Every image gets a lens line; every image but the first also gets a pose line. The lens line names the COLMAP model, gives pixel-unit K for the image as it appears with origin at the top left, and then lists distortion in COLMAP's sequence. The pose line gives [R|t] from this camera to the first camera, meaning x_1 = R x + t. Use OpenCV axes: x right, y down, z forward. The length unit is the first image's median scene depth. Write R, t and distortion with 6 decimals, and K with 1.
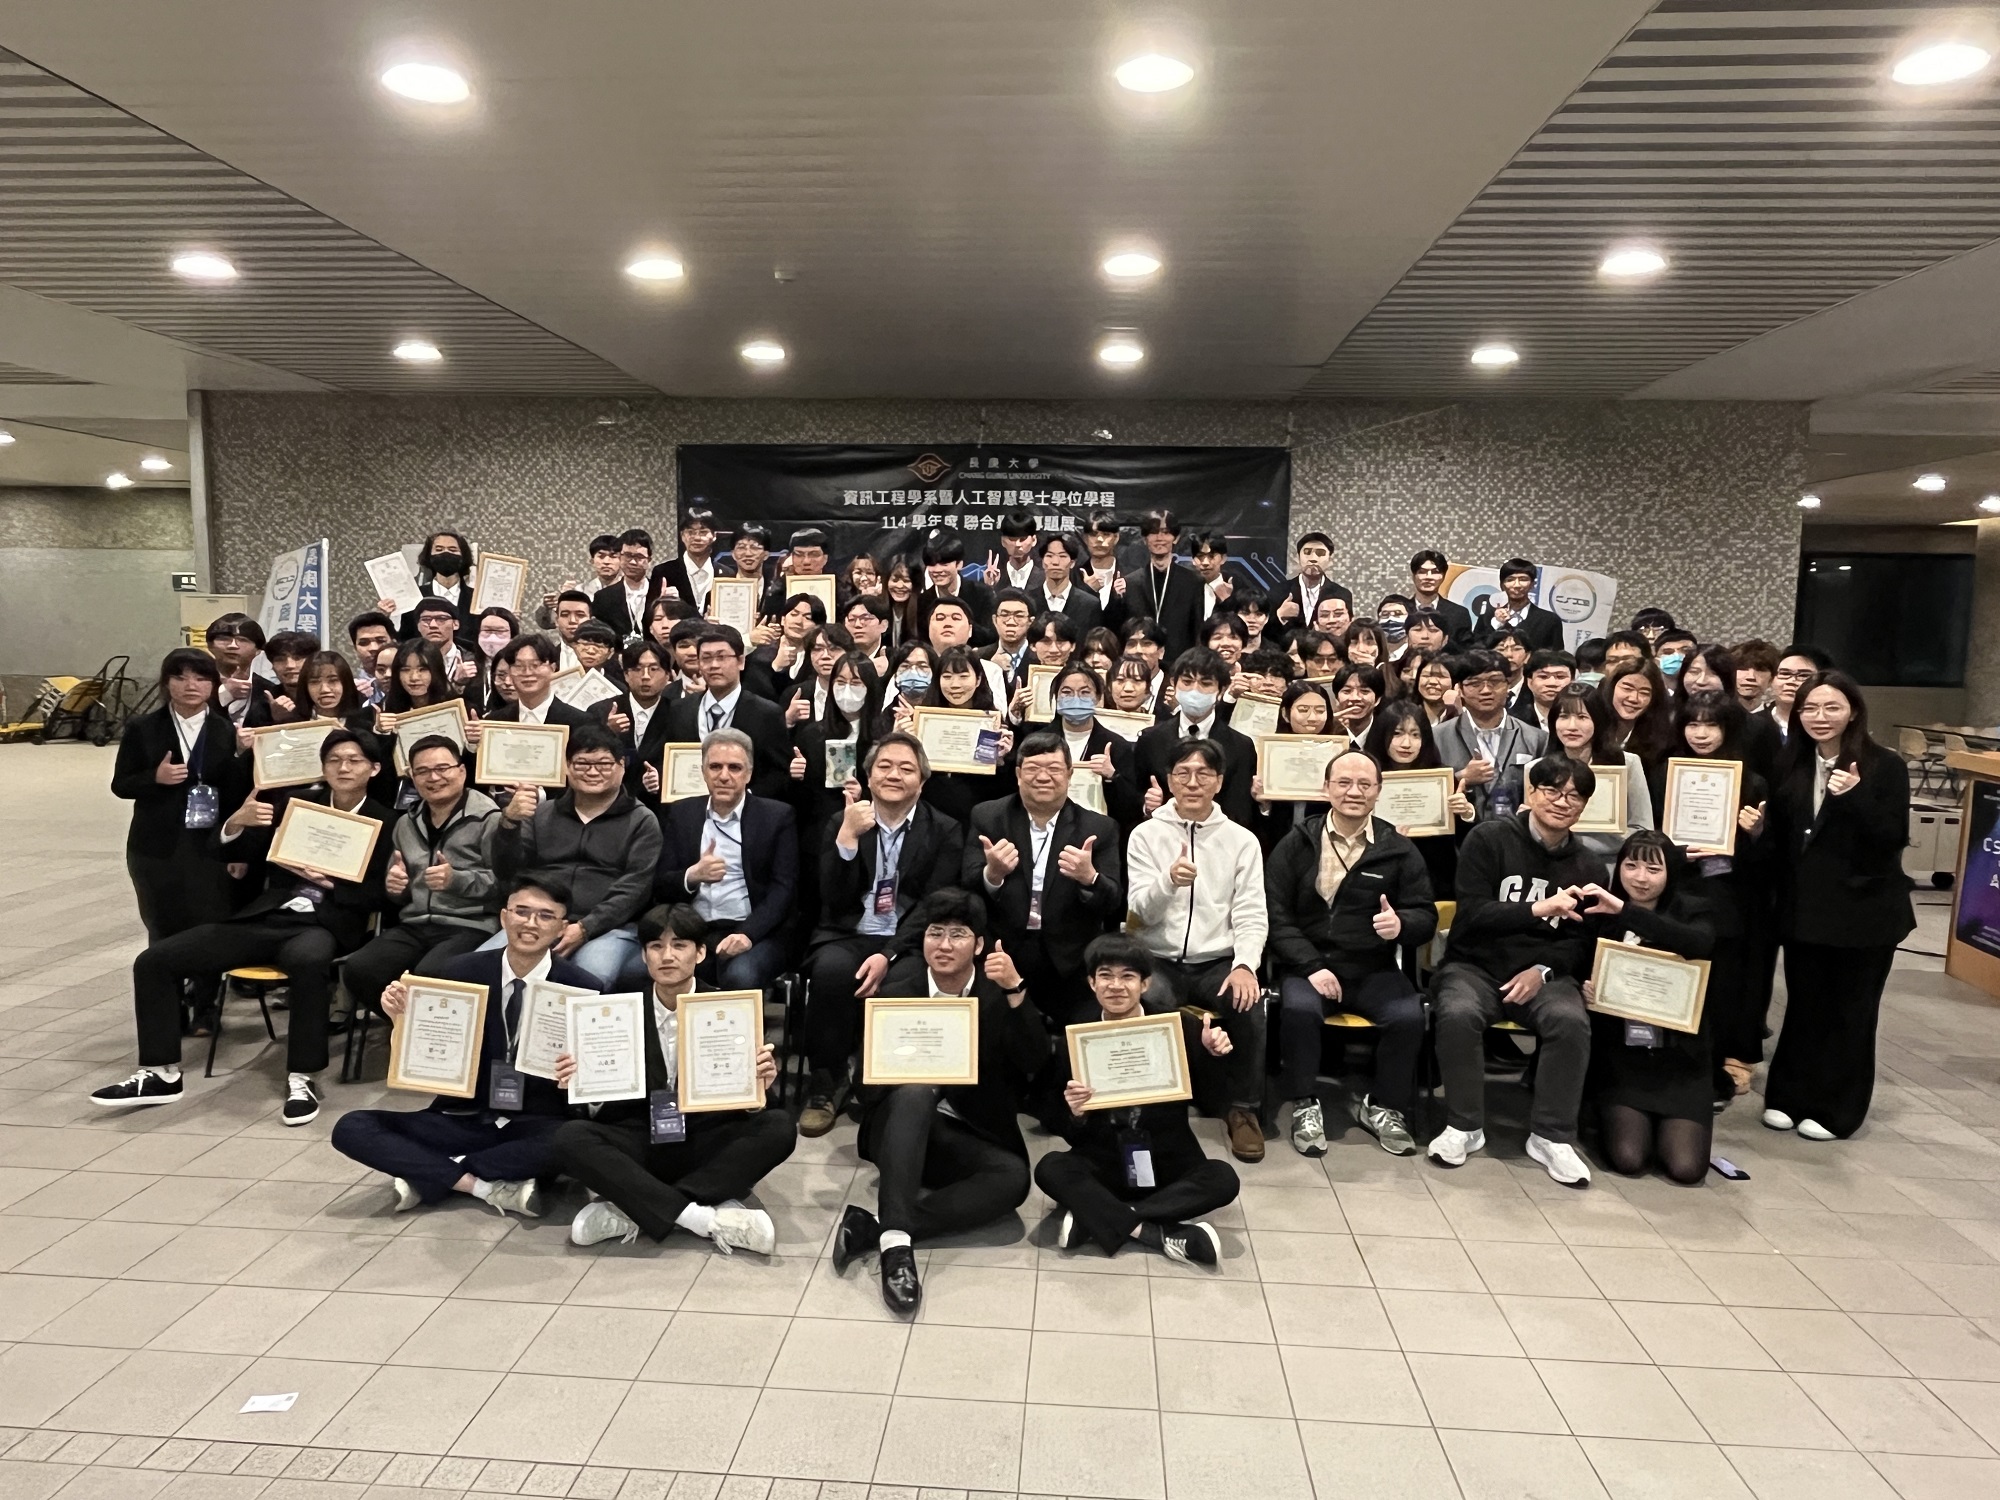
lens RADIAL K [[1286.4, 0, 1003.0], [0, 1286.4, 749.3], [0, 0, 1]] dist [-0.025541, 0.016195]
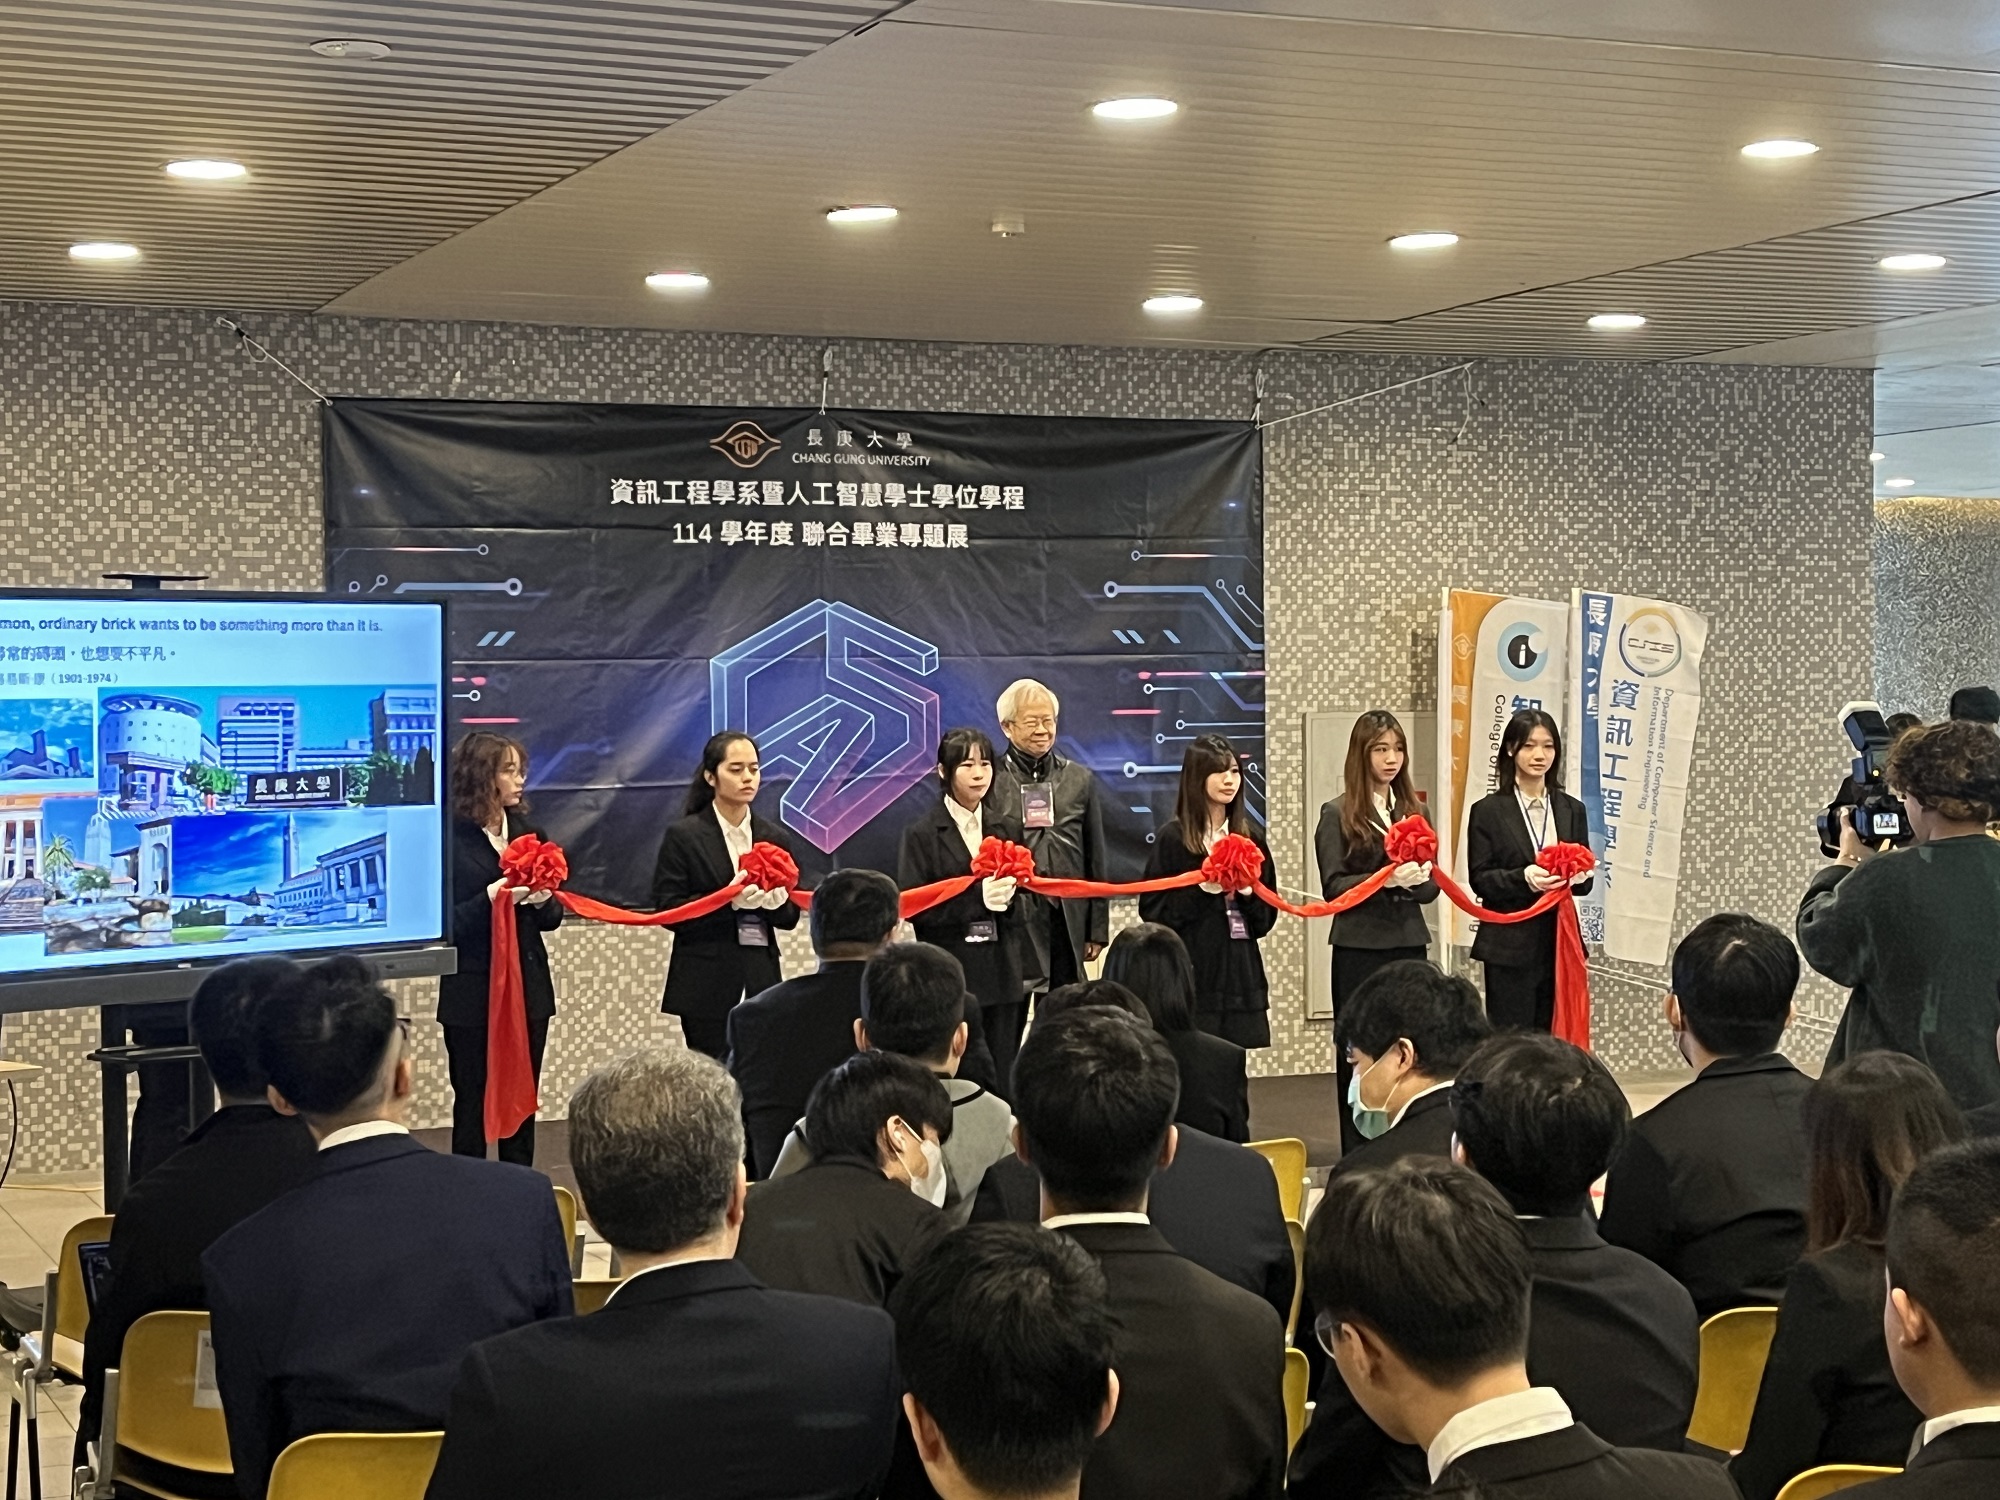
lens RADIAL K [[3319.8, 0, 993.2], [0, 3319.8, 741.9], [0, 0, 1]] dist [0.056566, 0.000000]
pose [[0.886465, -0.029797, 0.461836, -0.695605], [0.071636, 0.994732, -0.073321, 0.046169], [-0.457218, 0.098081, 0.883930, -0.441726]]
